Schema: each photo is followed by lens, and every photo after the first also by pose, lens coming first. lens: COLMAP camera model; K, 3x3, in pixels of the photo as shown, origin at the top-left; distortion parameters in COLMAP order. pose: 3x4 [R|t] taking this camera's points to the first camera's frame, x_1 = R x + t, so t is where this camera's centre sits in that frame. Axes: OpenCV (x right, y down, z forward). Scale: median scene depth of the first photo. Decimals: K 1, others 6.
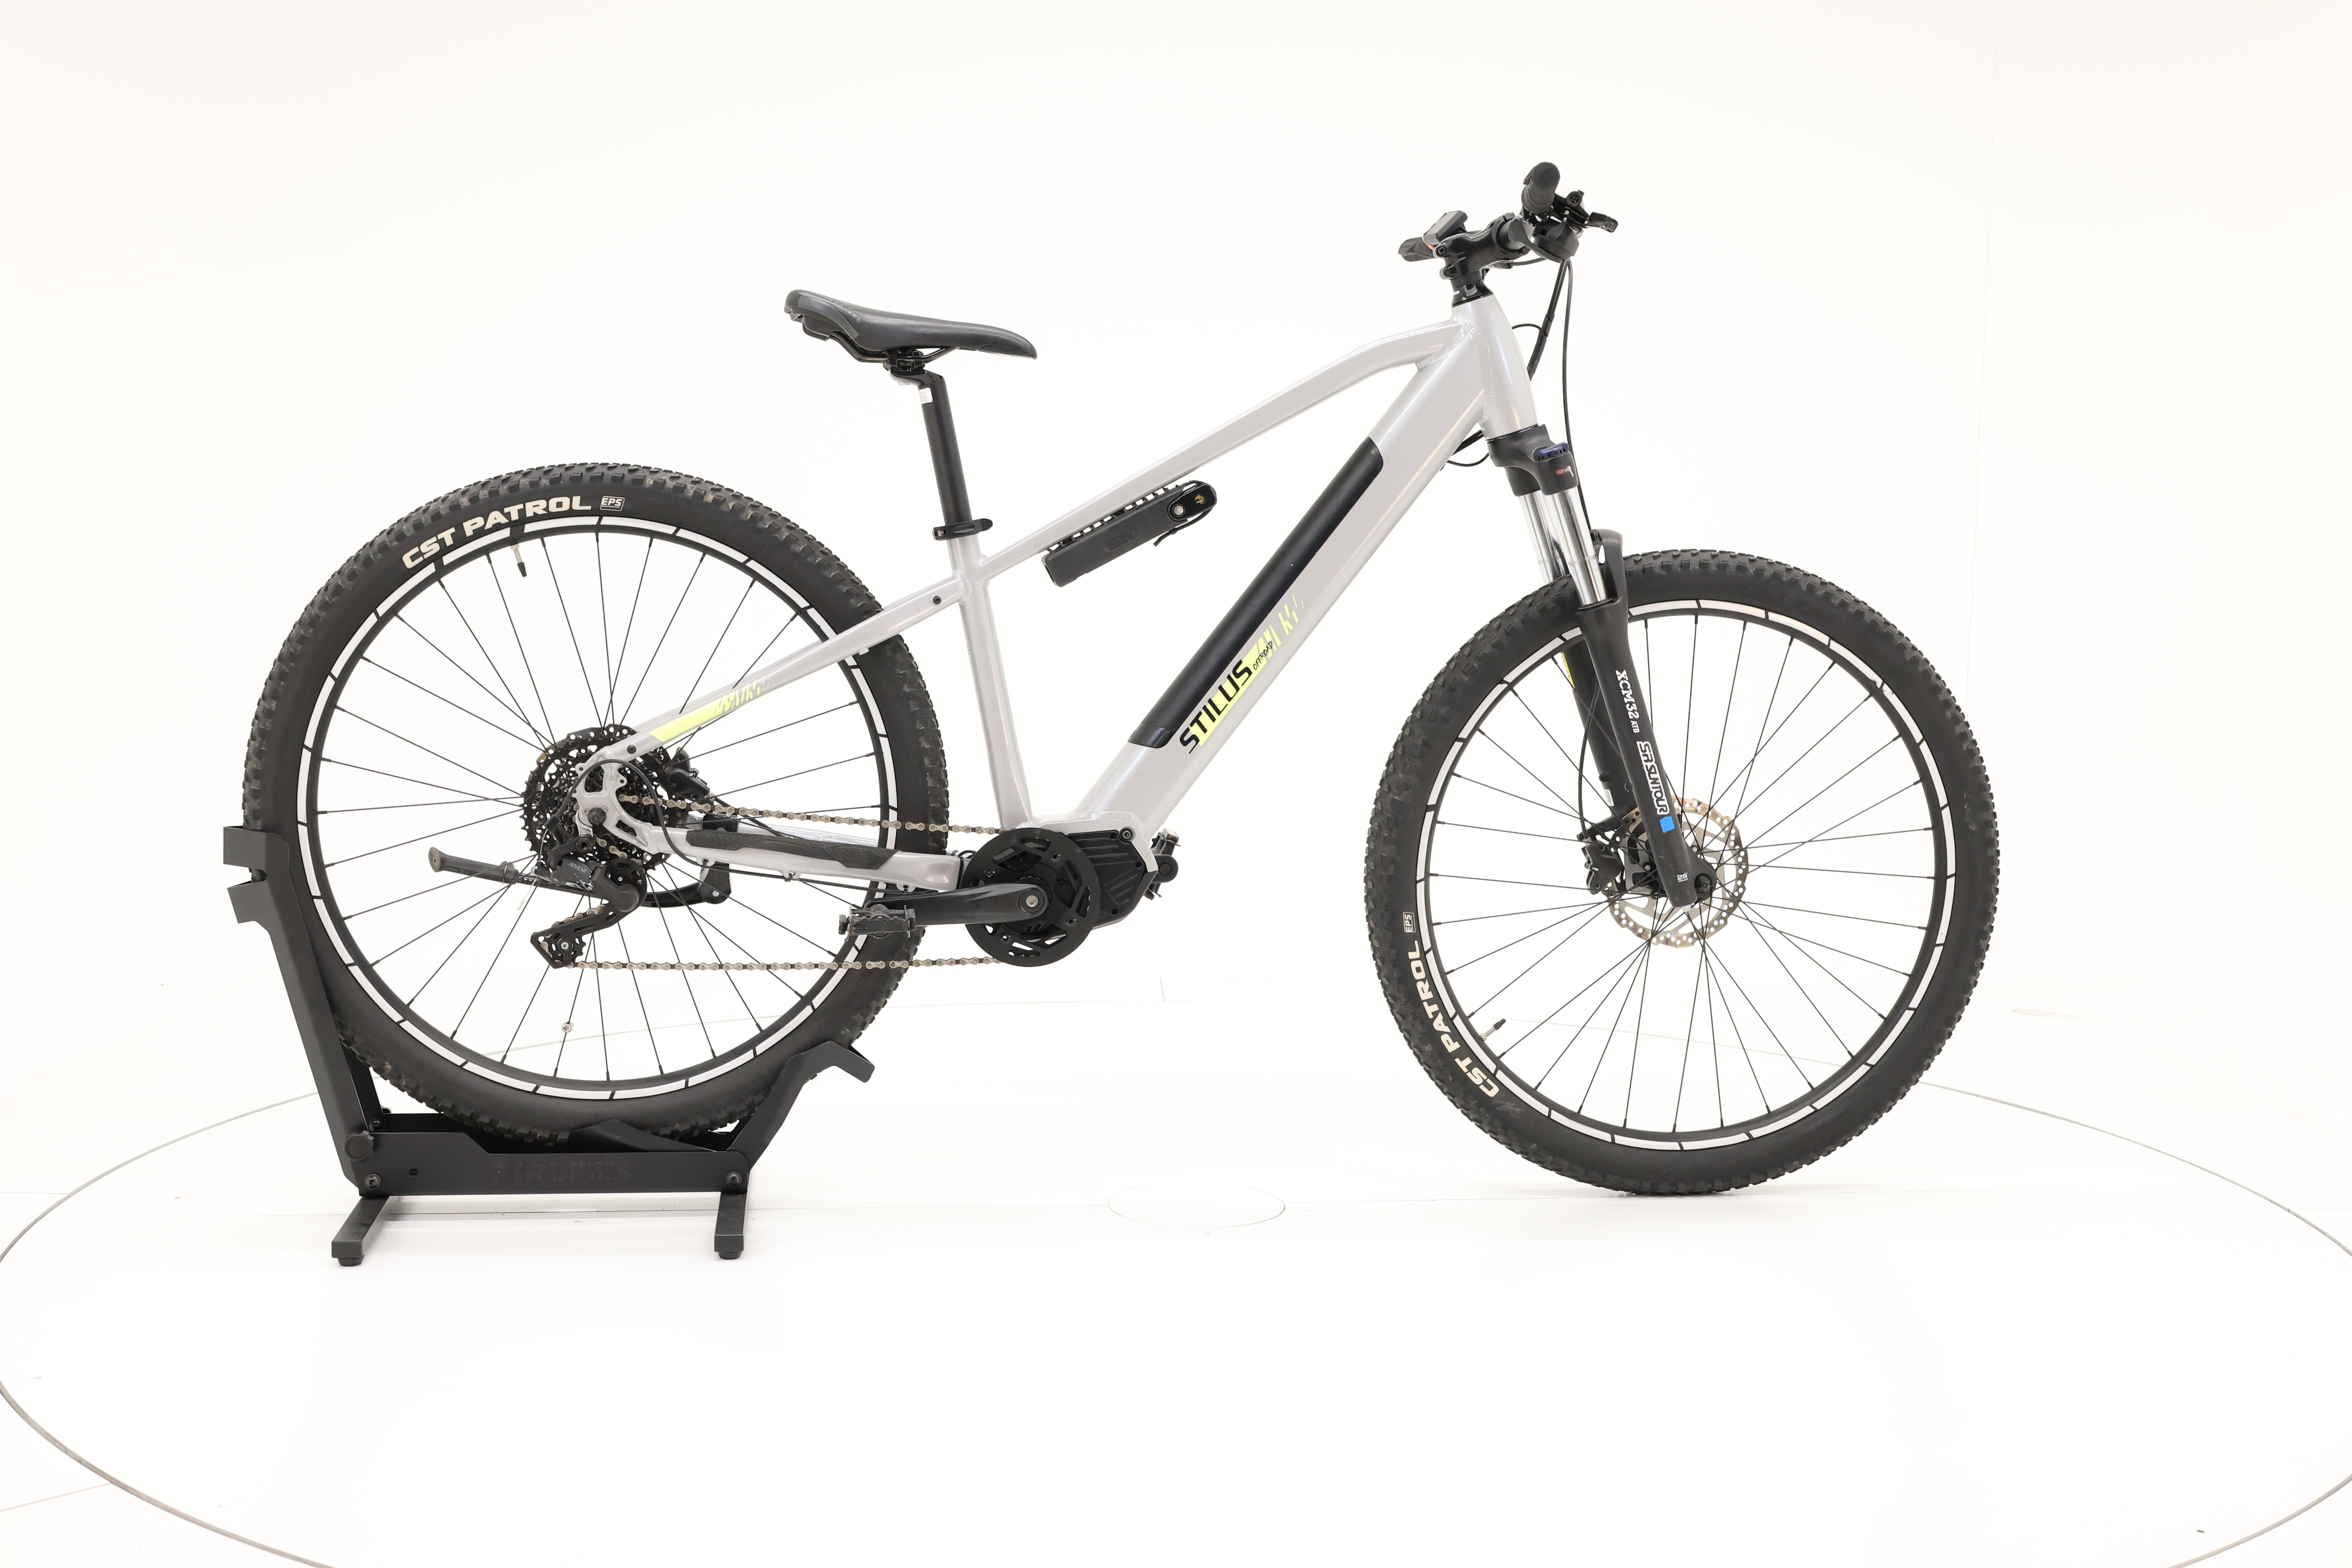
lens RADIAL K [[2638.0, 0, 1173.8], [0, 2638.0, 784.9], [0, 0, 1]] dist [-0.001255, 0.000000]
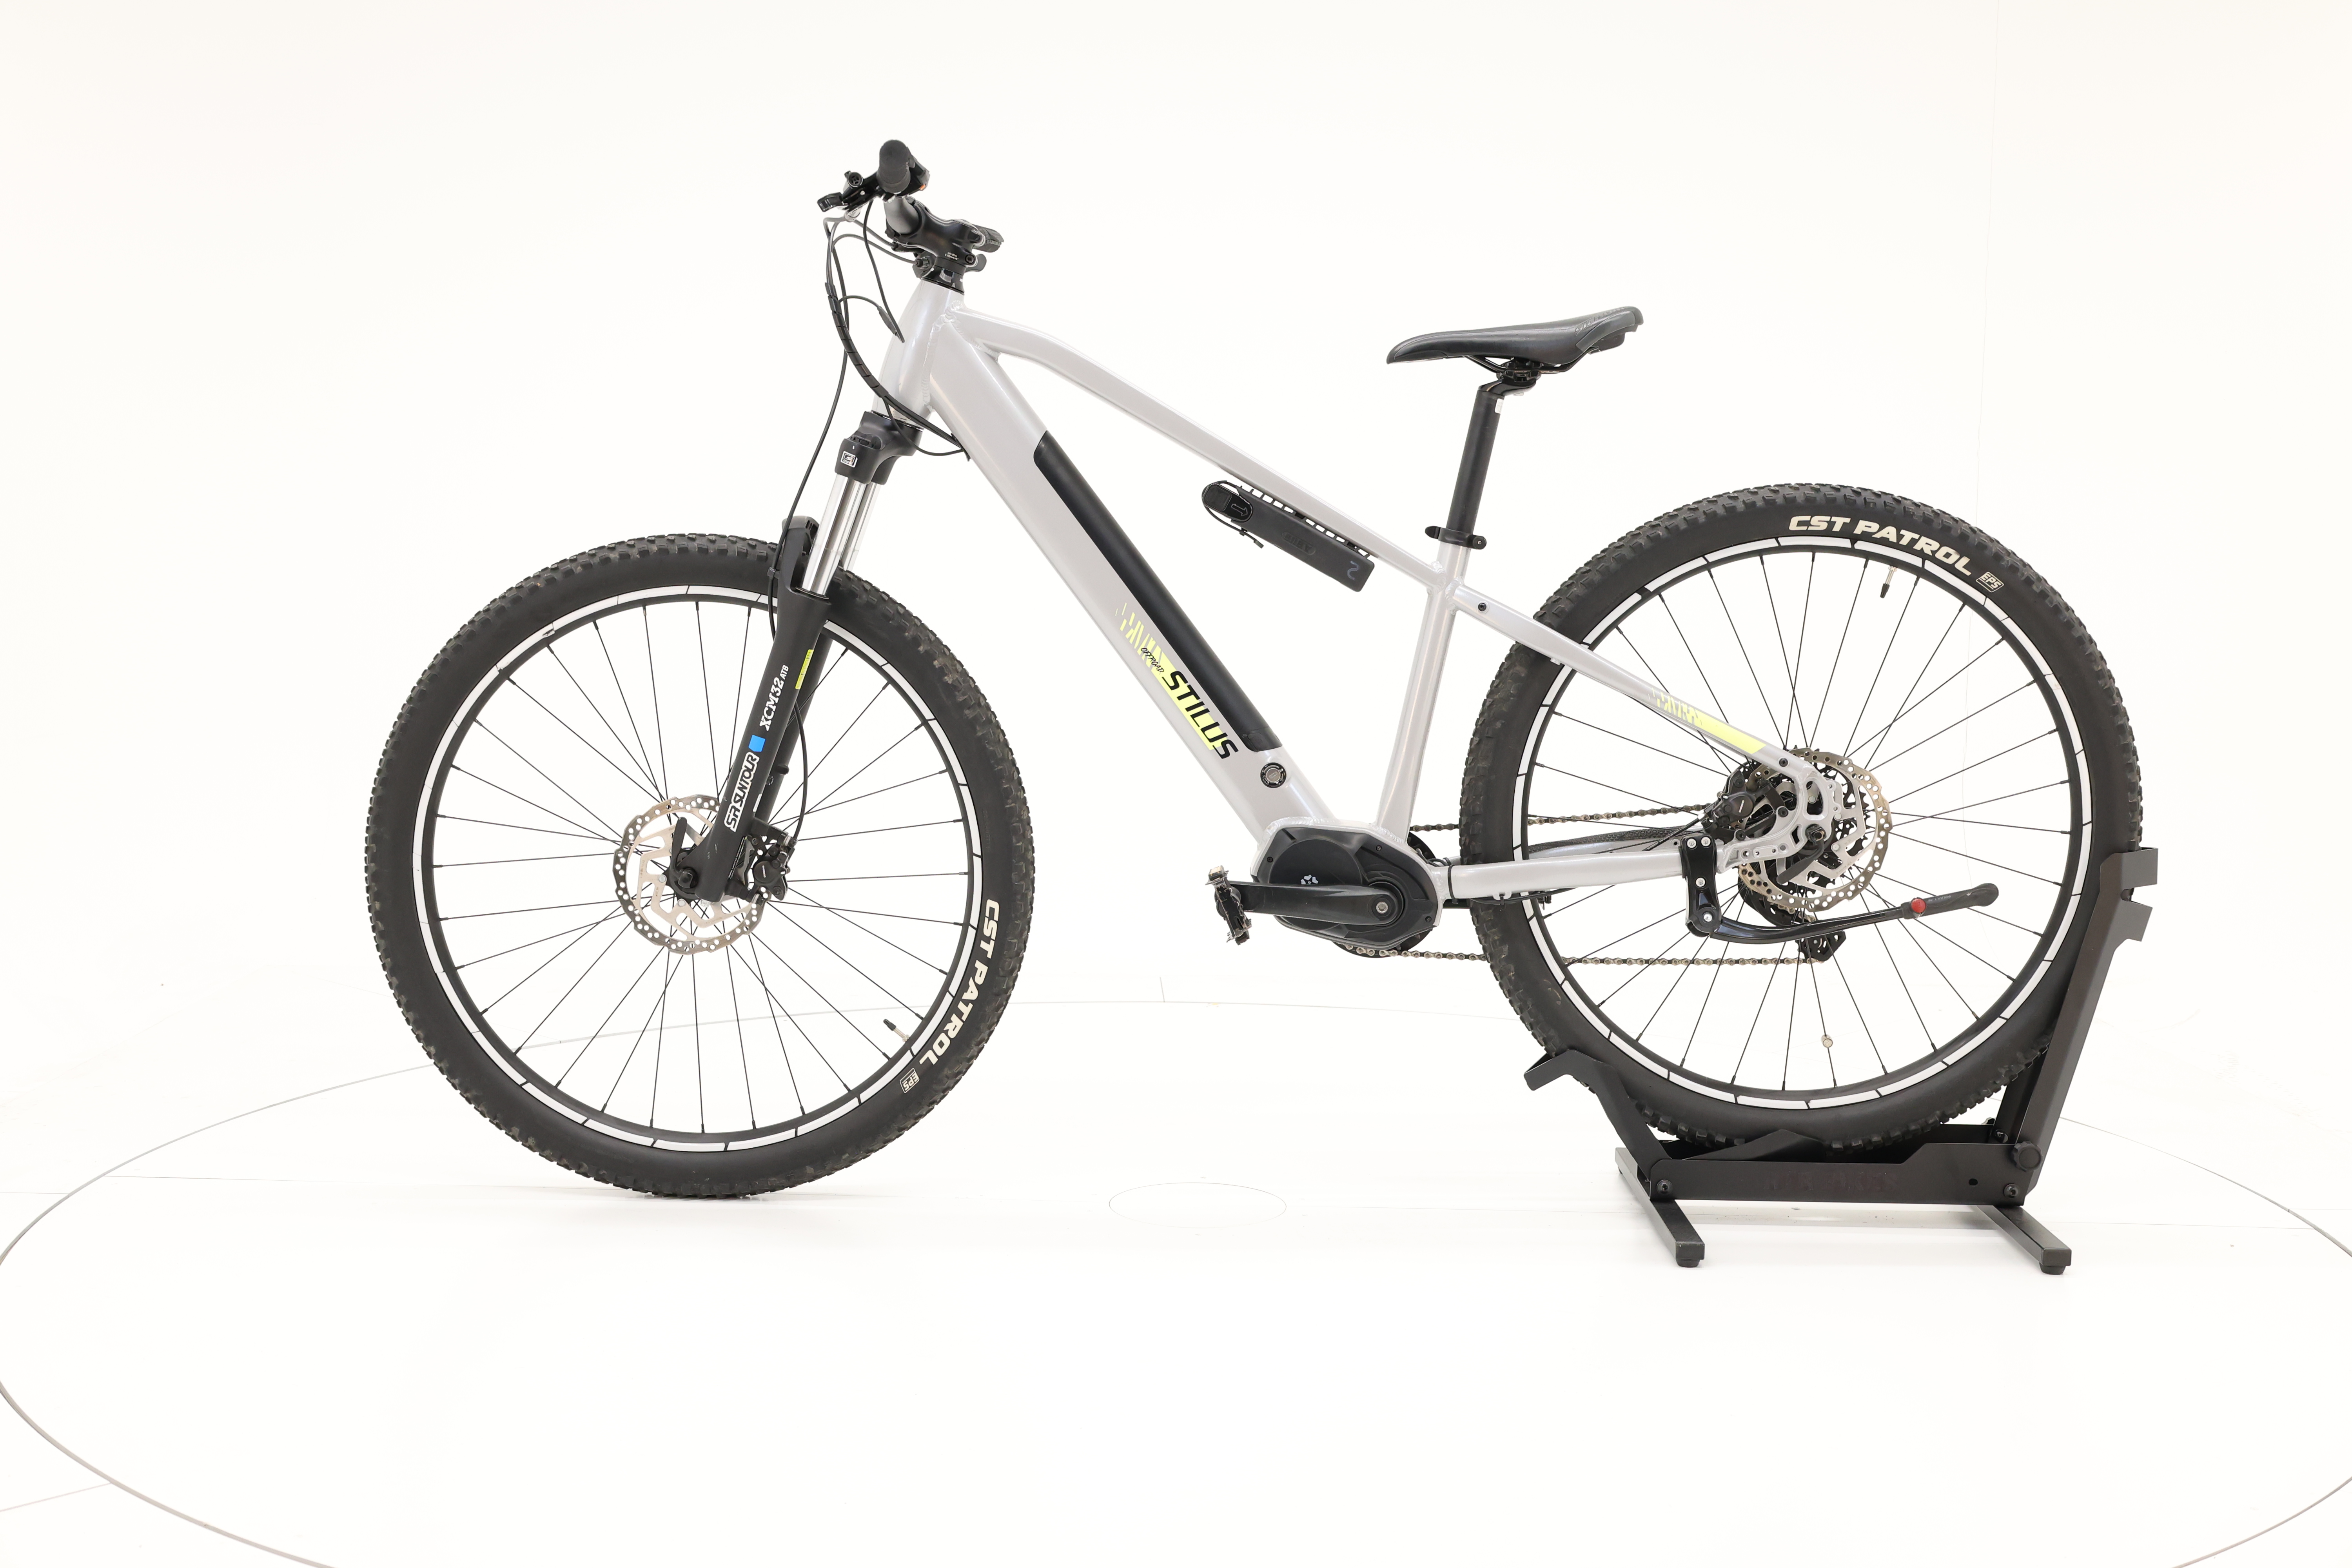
lens RADIAL K [[2638.0, 0, 1173.4], [0, 2638.0, 780.8], [0, 0, 1]] dist [-0.001255, 0.000000]
pose [[-0.988857, -0.046354, 0.141470, -0.119693], [-0.017473, 0.979858, 0.198929, -0.202511], [-0.147842, 0.194240, -0.969749, 1.991491]]
